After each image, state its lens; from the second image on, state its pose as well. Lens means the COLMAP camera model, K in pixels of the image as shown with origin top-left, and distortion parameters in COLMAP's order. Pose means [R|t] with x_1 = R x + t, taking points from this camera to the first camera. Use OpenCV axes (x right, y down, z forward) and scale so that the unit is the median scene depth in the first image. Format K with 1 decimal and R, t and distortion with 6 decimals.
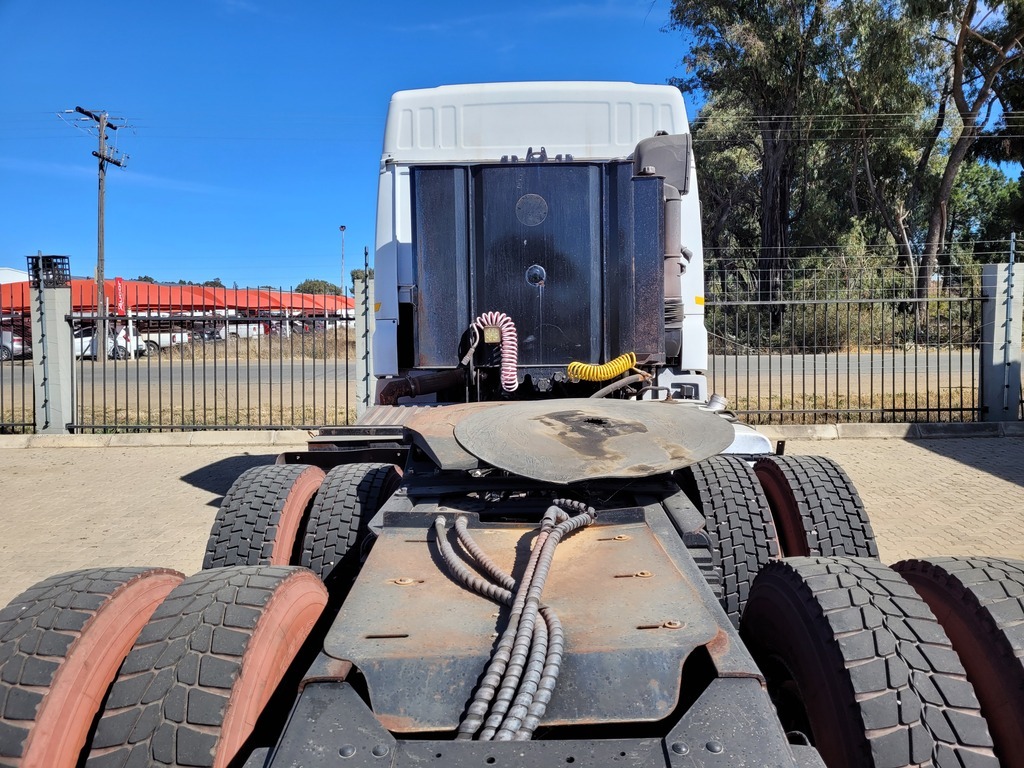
lens RADIAL K [[772.3, 0, 514.9], [0, 772.3, 359.5], [0, 0, 1]] dist [0.066497, -0.061837]
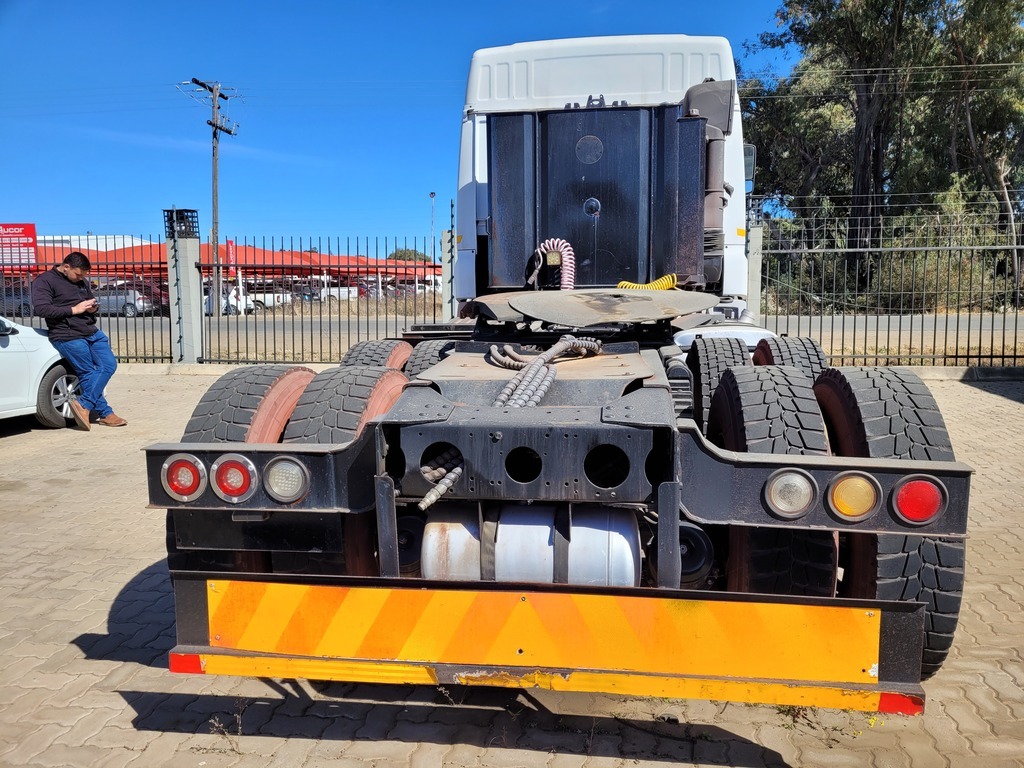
lens RADIAL K [[778.1, 0, 512.0], [0, 778.1, 384.0], [0, 0, 1]] dist [0.058131, -0.053272]
pose [[0.993138, 0.020376, -0.115161, 0.042602], [-0.012859, 0.997760, 0.065645, 0.072304], [0.116240, -0.063714, 0.991175, -0.176336]]
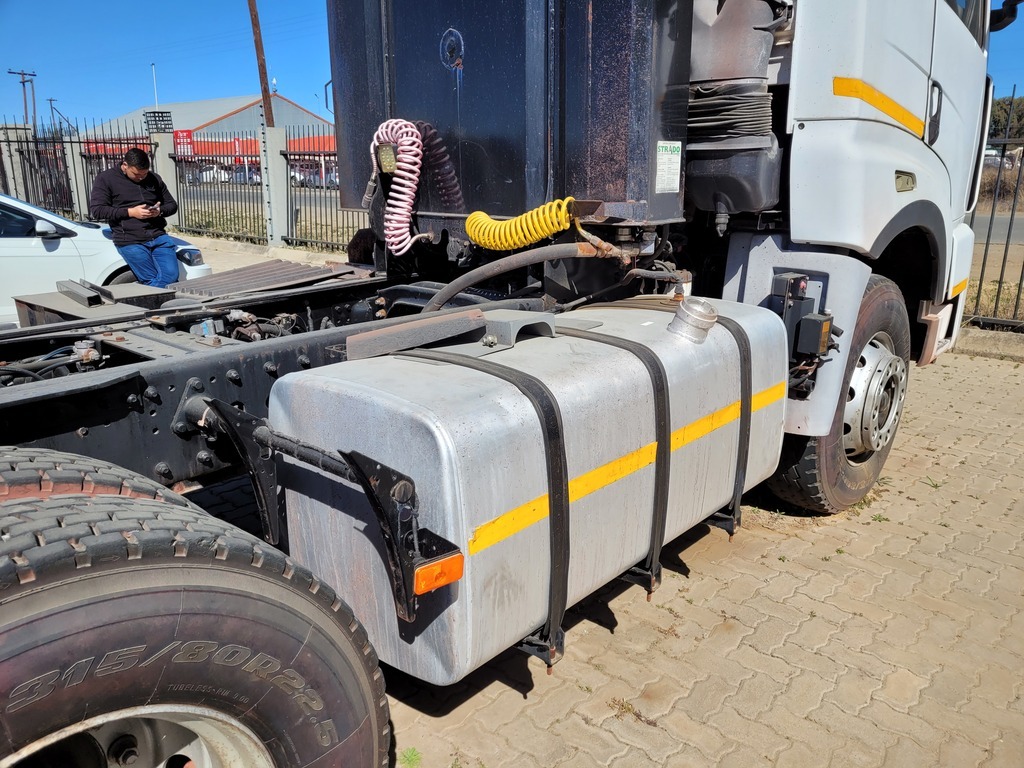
lens RADIAL K [[778.1, 0, 512.0], [0, 778.1, 384.0], [0, 0, 1]] dist [0.058131, -0.053272]
pose [[0.752258, 0.185897, -0.632100, 0.409098], [-0.038469, 0.970127, 0.239528, -0.010359], [0.657745, -0.155871, 0.736937, 0.507779]]
